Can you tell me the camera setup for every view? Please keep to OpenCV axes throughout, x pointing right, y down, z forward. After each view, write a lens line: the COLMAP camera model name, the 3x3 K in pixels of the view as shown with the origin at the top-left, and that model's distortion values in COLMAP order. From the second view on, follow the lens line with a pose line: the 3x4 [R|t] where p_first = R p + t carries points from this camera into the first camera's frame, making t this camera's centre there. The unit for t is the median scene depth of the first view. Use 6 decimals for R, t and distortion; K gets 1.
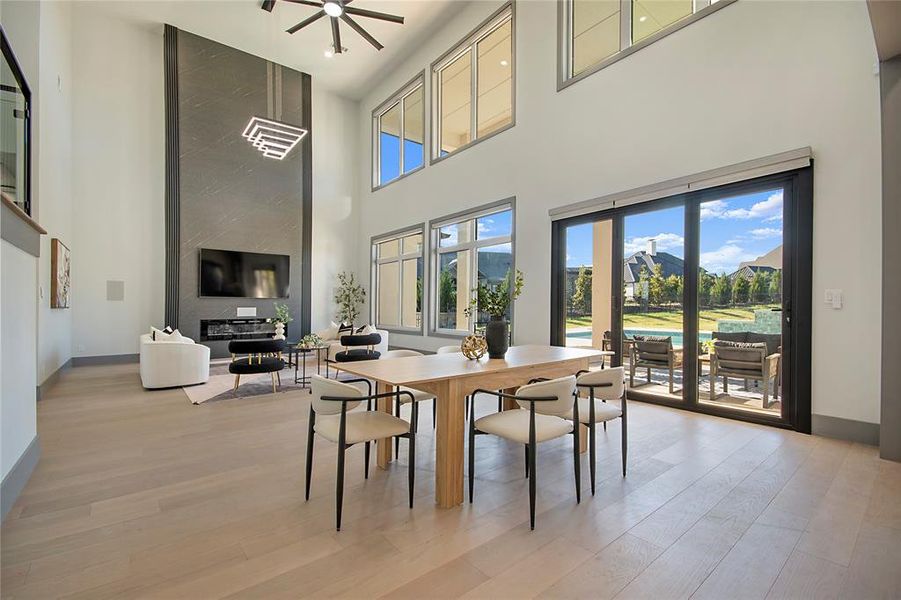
lens RADIAL K [[399.5, 0, 453.5], [0, 399.5, 306.0], [0, 0, 1]] dist [-0.003293, -0.001280]
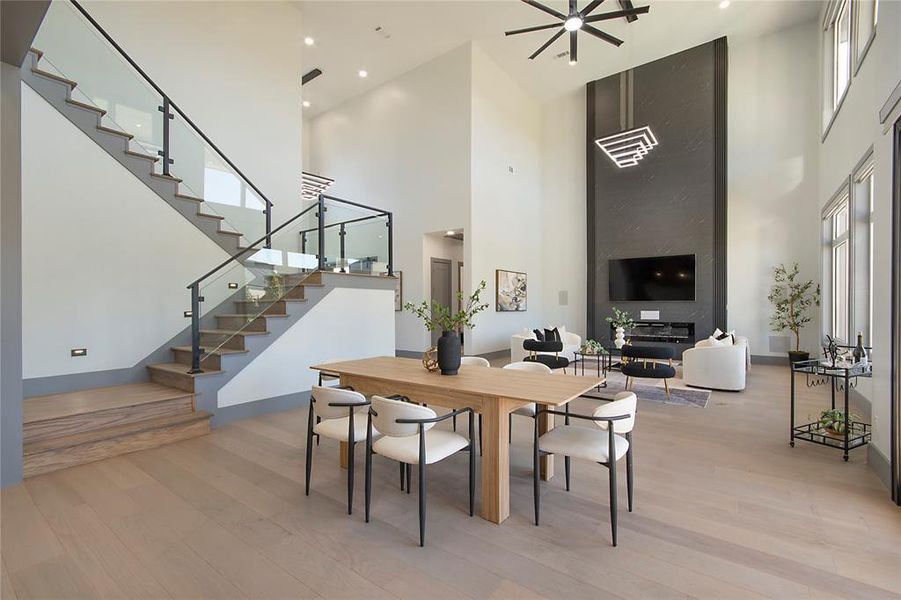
lens RADIAL K [[399.5, 0, 452.9], [0, 399.5, 307.7], [0, 0, 1]] dist [-0.003293, -0.001280]
pose [[0.246891, 0.005595, -0.969027, 0.362486], [0.003931, 0.999969, 0.006775, -0.014205], [0.969035, -0.005482, 0.246861, 0.260853]]
